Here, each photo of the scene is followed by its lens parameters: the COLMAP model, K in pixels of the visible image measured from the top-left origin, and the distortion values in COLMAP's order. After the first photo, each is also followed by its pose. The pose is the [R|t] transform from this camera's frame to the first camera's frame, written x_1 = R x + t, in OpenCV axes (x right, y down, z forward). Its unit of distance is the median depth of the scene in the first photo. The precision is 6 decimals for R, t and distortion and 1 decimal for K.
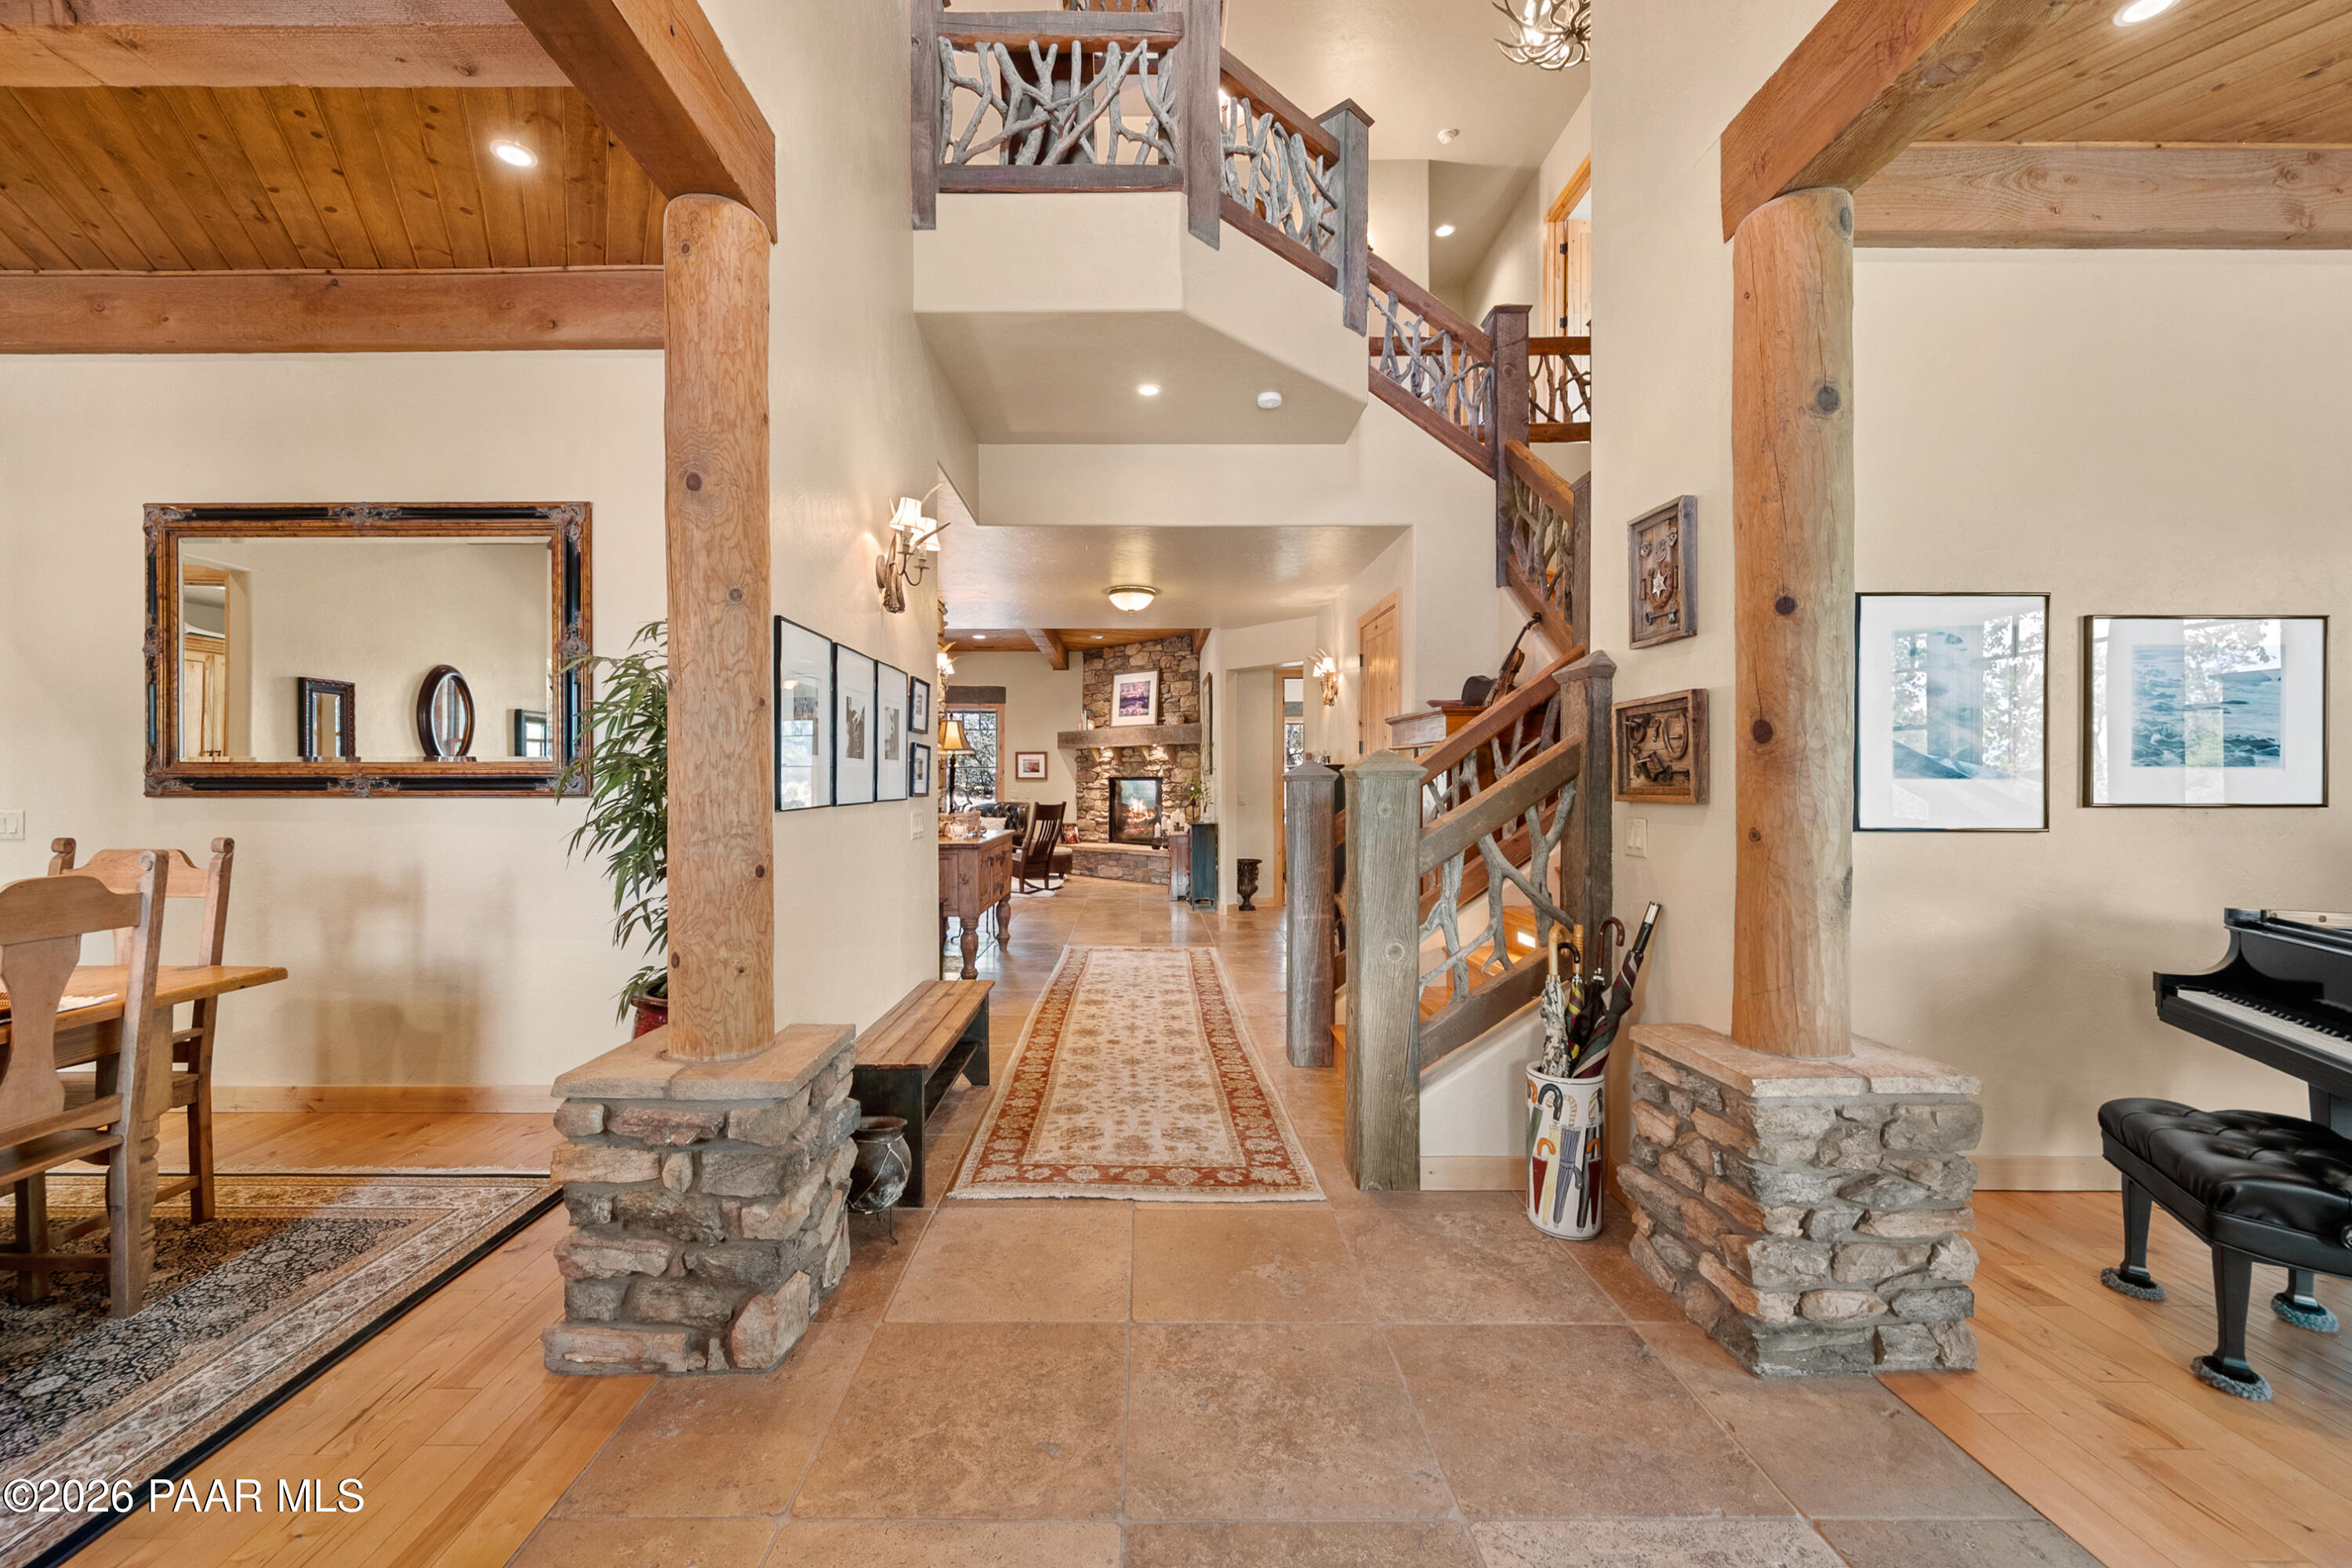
lens RADIAL K [[928.7, 0, 1183.8], [0, 928.7, 779.1], [0, 0, 1]] dist [-0.006411, 0.001243]
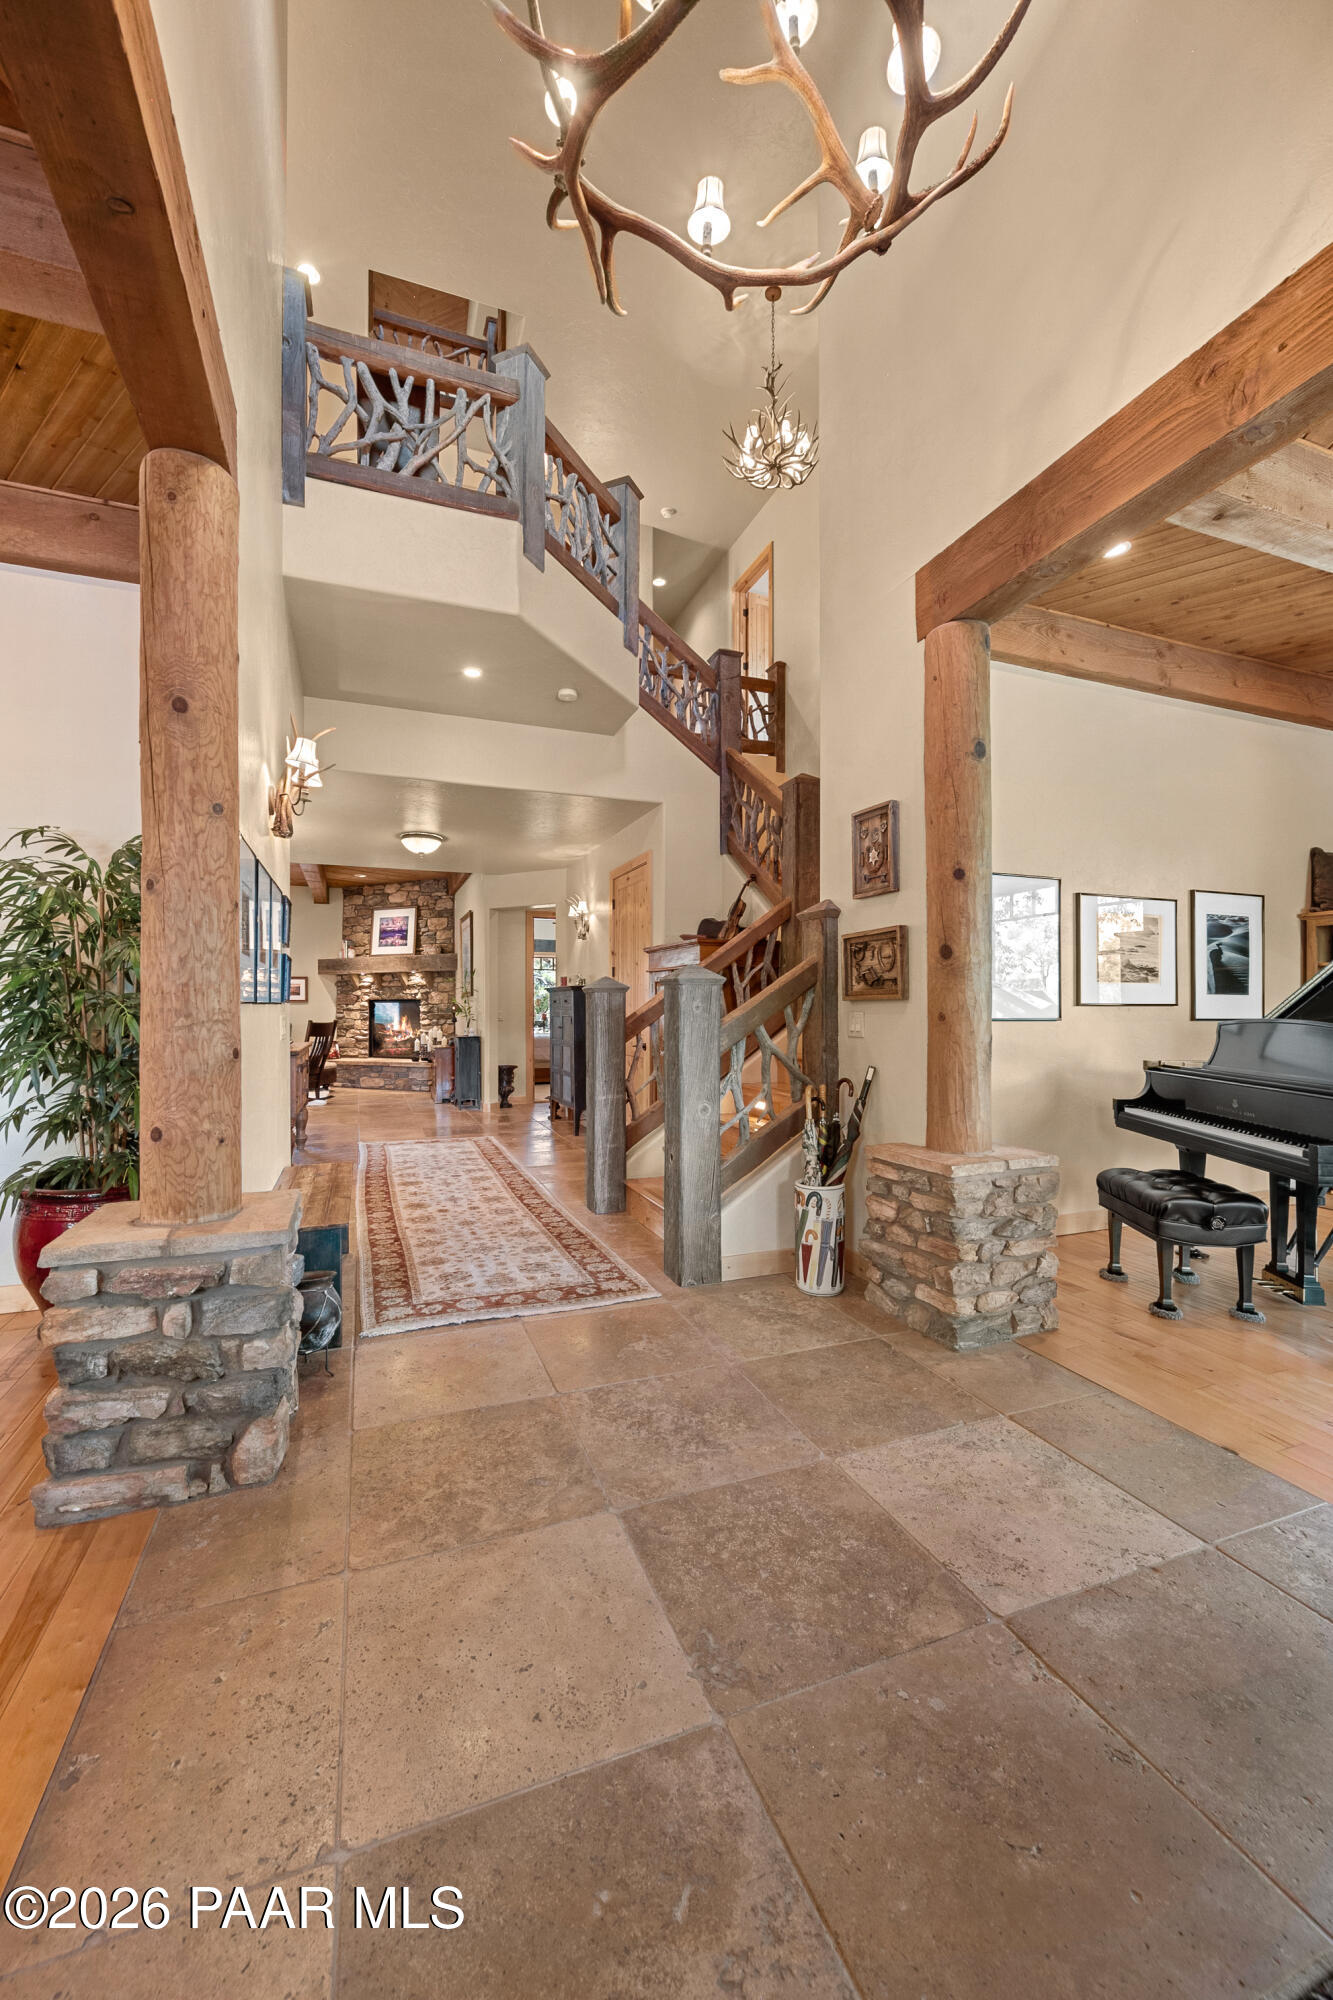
lens RADIAL K [[789.7, 0, 650.7], [0, 789.7, 1005.4], [0, 0, 1]] dist [-0.006411, 0.001243]
pose [[0.933998, 0.001218, 0.357275, -0.298618], [0.002931, 0.999934, -0.011073, 0.048225], [-0.357265, 0.011390, 0.933934, -0.077484]]
